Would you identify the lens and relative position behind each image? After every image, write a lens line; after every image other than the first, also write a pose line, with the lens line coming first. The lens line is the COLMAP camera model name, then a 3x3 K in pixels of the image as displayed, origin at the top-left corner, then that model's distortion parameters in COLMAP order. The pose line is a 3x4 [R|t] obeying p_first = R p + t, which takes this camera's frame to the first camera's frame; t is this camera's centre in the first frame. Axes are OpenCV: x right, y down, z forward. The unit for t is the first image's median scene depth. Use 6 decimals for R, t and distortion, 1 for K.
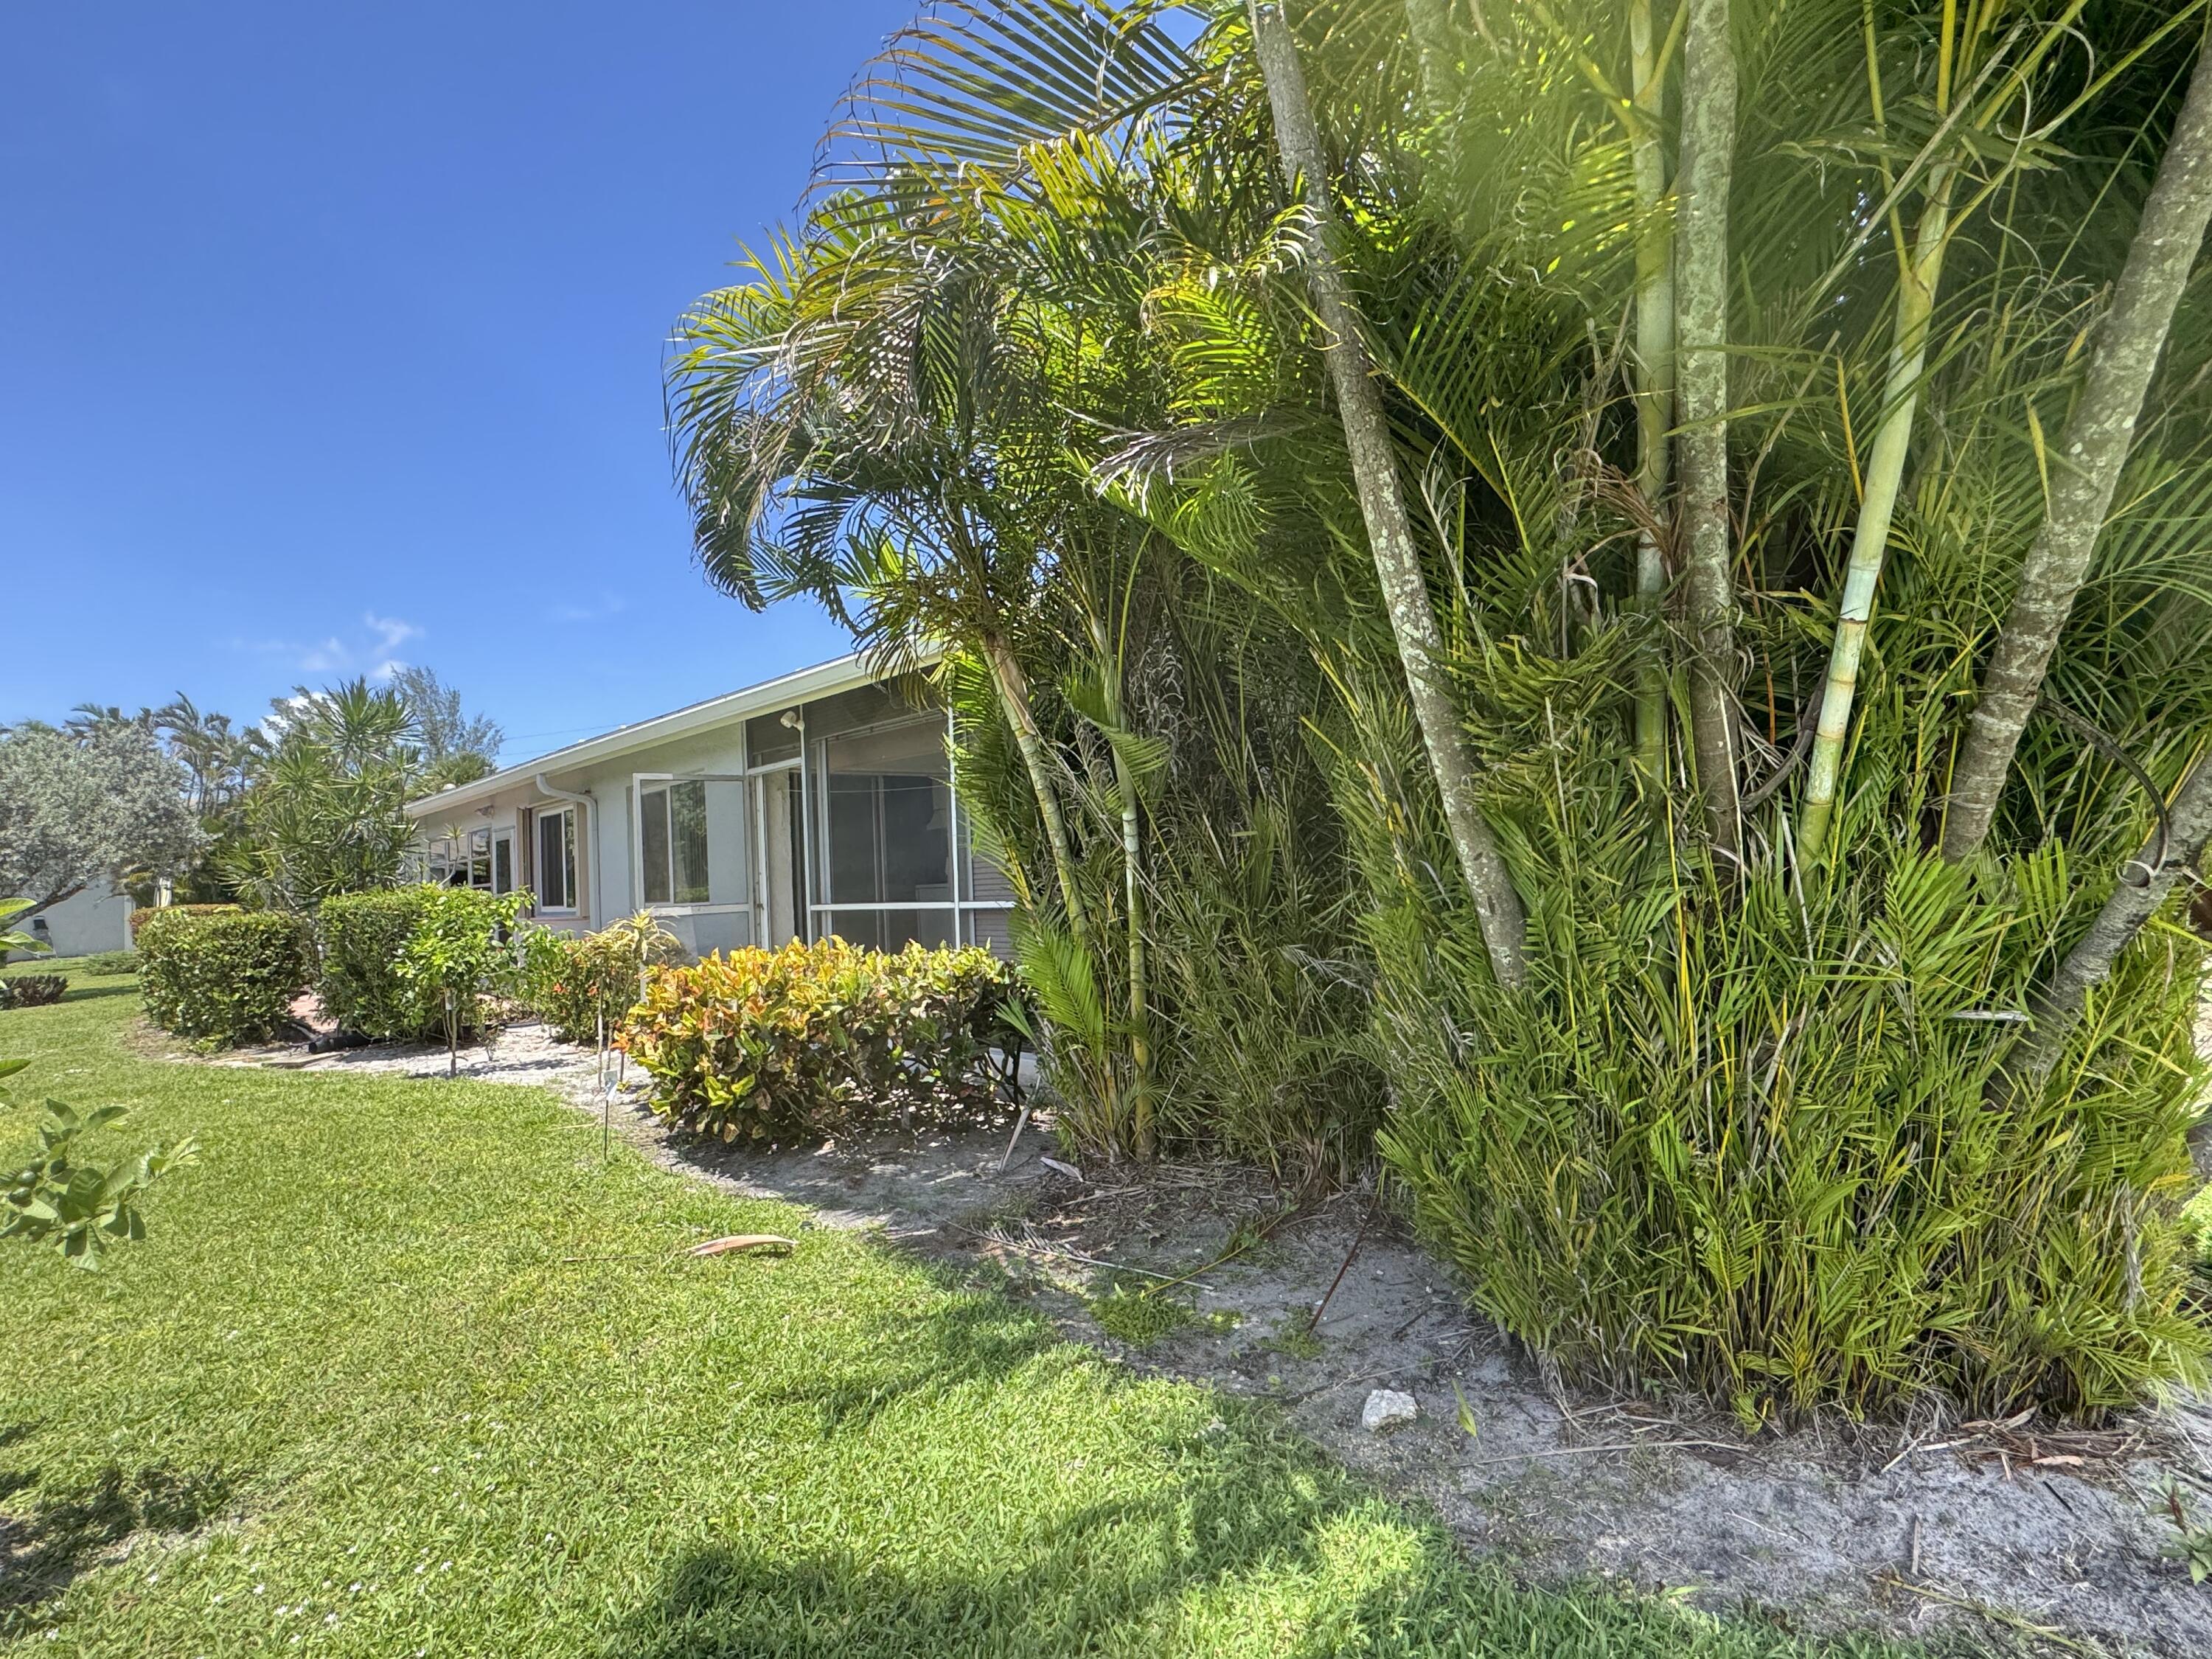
lens RADIAL K [[1095.2, 0, 1108.7], [0, 1095.2, 825.4], [0, 0, 1]] dist [-0.002665, -0.000097]
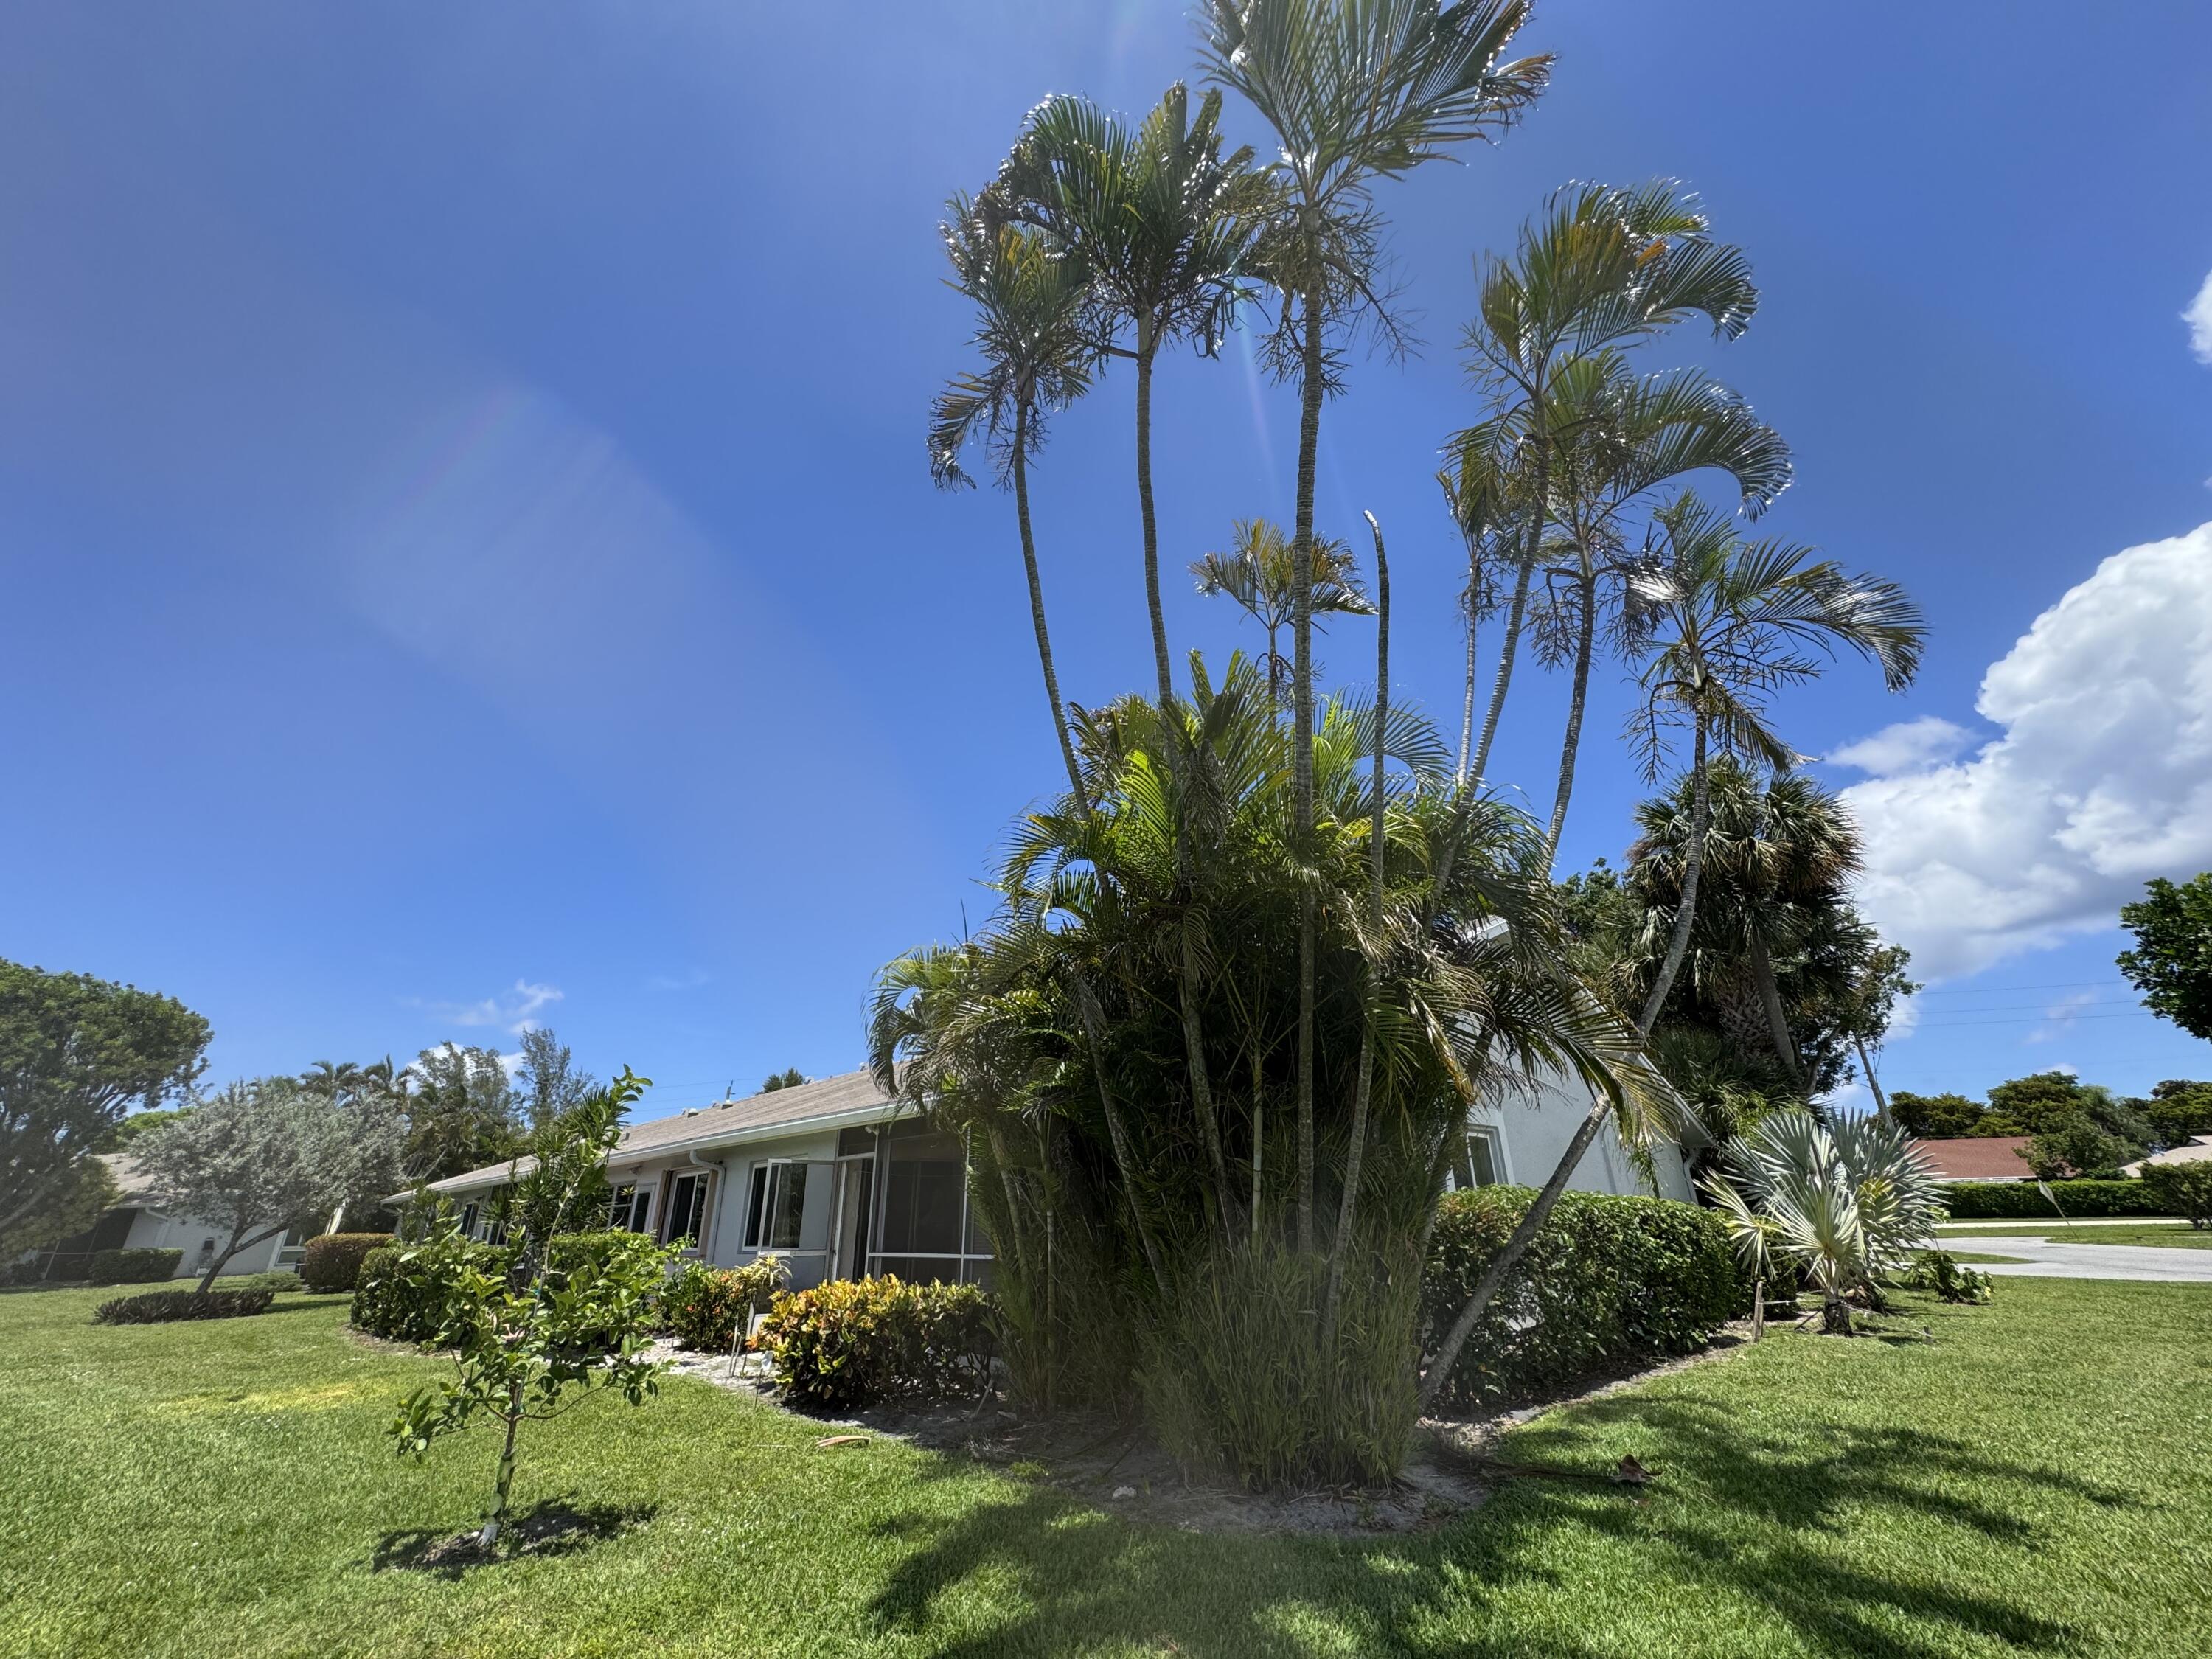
lens RADIAL K [[878.0, 0, 1101.5], [0, 878.0, 835.0], [0, 0, 1]] dist [-0.001090, -0.000046]
pose [[0.999501, 0.031166, -0.005232, 0.082034], [-0.030909, 0.929636, -0.367180, -0.054542], [-0.006580, 0.367159, 0.930135, -0.661530]]
